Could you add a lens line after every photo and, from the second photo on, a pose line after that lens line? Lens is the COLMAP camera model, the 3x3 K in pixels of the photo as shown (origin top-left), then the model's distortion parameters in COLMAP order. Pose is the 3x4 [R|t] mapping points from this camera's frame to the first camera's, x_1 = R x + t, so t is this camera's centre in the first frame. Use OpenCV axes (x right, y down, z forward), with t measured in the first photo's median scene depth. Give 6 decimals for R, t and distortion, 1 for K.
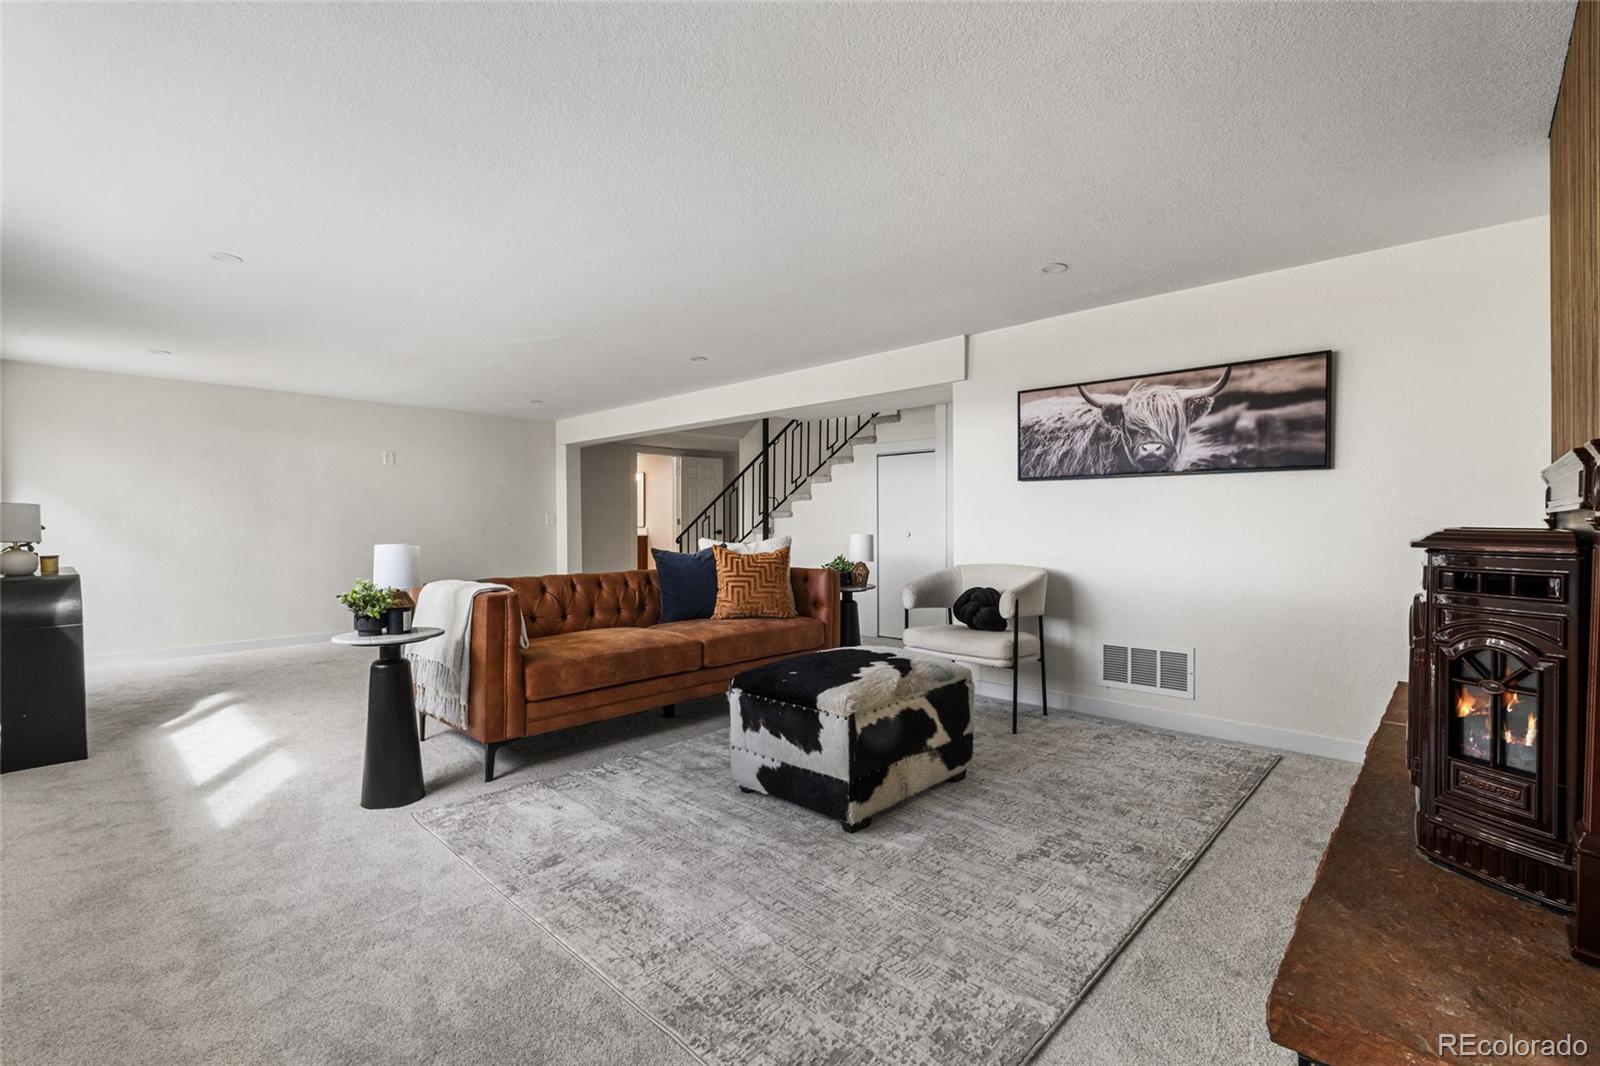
lens RADIAL K [[718.6, 0, 798.0], [0, 718.6, 526.5], [0, 0, 1]] dist [-0.003552, 0.000220]
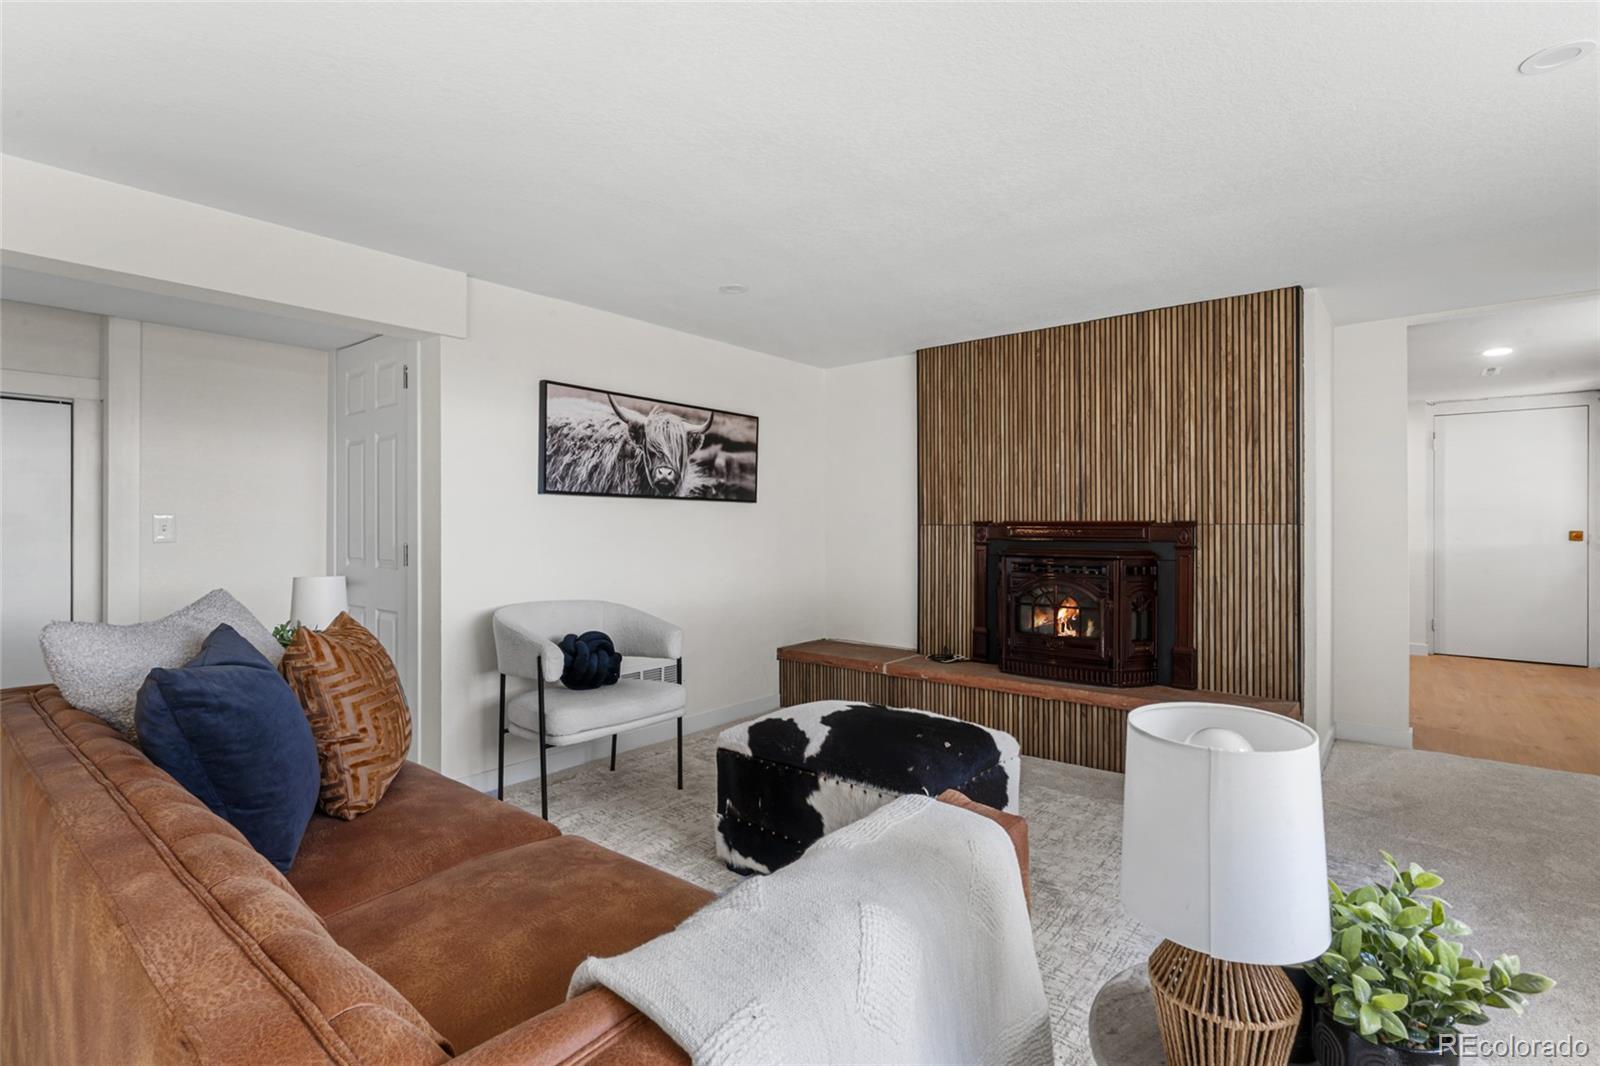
lens RADIAL K [[750.3, 0, 798.4], [0, 750.3, 529.5], [0, 0, 1]] dist [-0.006167, -0.000695]
pose [[-0.075965, -0.000347, 0.997110, -0.585604], [0.006643, 0.999978, 0.000854, -0.025986], [-0.997088, 0.006689, -0.075961, 0.869096]]
